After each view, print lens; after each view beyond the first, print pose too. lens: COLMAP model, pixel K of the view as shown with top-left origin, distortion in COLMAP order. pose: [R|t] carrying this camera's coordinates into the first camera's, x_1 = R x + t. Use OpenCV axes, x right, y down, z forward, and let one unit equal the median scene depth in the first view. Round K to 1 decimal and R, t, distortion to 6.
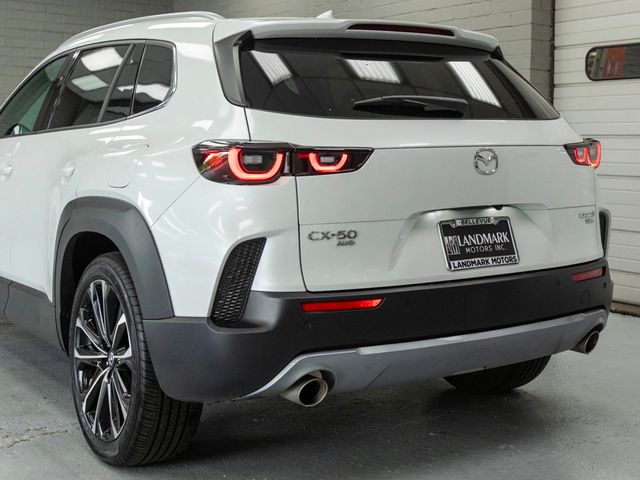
lens RADIAL K [[1007.2, 0, 318.5], [0, 1007.2, 162.7], [0, 0, 1]] dist [0.001250, 0.056949]
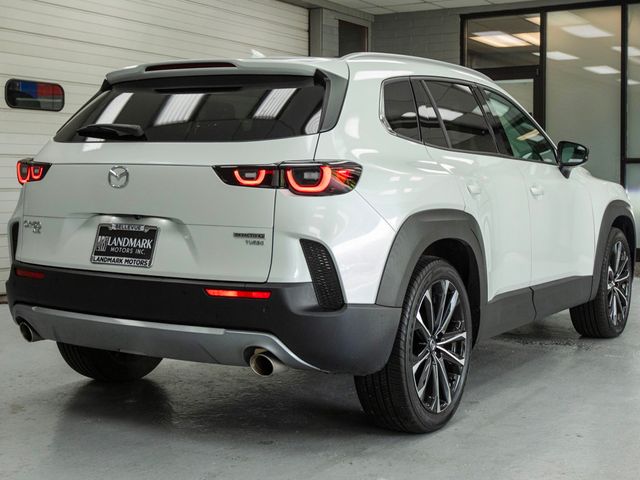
lens RADIAL K [[1006.0, 0, 320.4], [0, 1006.0, 260.9], [0, 0, 1]] dist [0.011648, 0.015137]
pose [[0.427195, 0.095942, -0.899055, 1.343710], [-0.047120, 0.995365, 0.083830, -0.013414], [0.902931, 0.006552, 0.429736, 0.696043]]
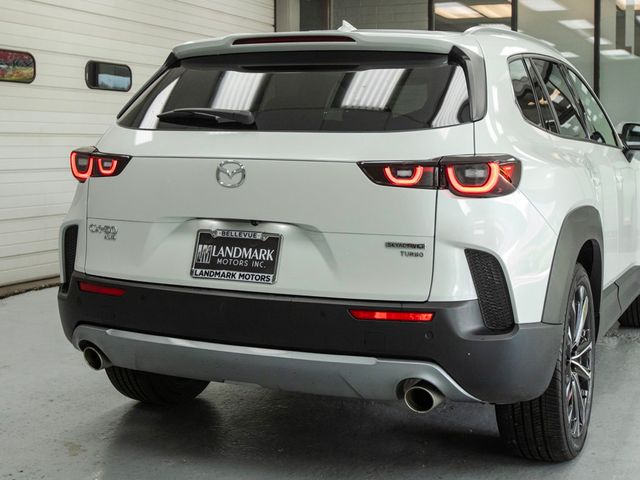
lens RADIAL K [[989.8, 0, 344.8], [0, 989.8, 238.6], [0, 0, 1]] dist [0.009921, 0.078334]
pose [[0.552037, 0.100861, -0.827697, 1.028489], [-0.046318, 0.994834, 0.090336, -0.031021], [0.832532, -0.011532, 0.553856, 0.549111]]
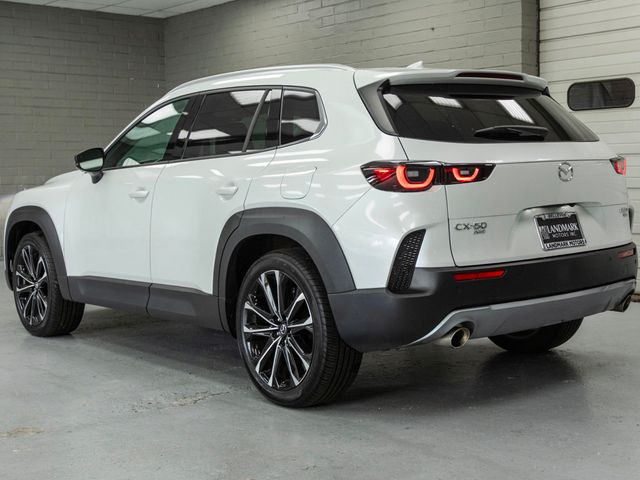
lens RADIAL K [[989.8, 0, 344.8], [0, 989.8, 238.6], [0, 0, 1]] dist [0.009921, 0.078334]
pose [[0.992237, -0.033792, 0.119686, -0.300108], [0.028308, 0.998483, 0.047231, 0.017471], [-0.121100, -0.043477, 0.991688, -0.321232]]
